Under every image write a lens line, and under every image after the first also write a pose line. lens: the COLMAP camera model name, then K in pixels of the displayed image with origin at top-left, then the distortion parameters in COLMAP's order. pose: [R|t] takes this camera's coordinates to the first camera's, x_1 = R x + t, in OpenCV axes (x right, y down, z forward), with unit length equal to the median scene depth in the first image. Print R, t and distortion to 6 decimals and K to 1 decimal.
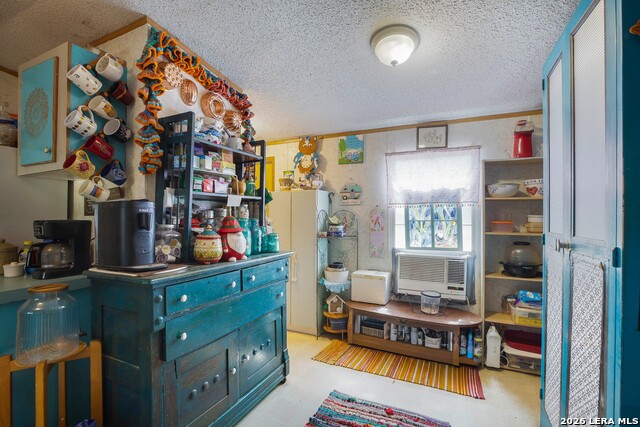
lens RADIAL K [[295.8, 0, 328.4], [0, 295.8, 212.5], [0, 0, 1]] dist [-0.026964, 0.000297]
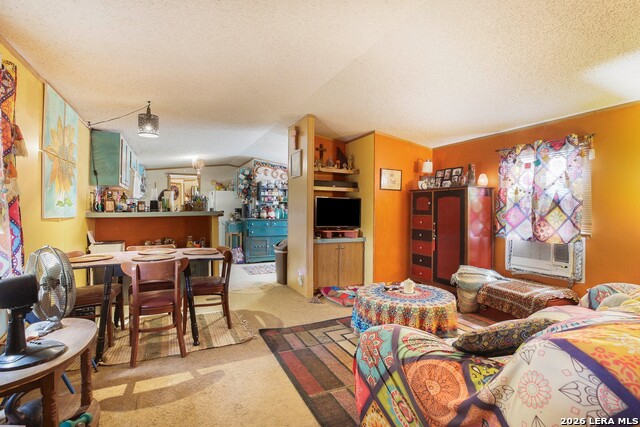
lens RADIAL K [[300.4, 0, 319.3], [0, 300.4, 212.5], [0, 0, 1]] dist [-0.044287, 0.012640]
pose [[0.778335, 0.007582, -0.627804, 2.427085], [-0.002320, 0.999955, 0.009201, 0.041325], [0.627846, -0.005705, 0.778317, -1.501119]]
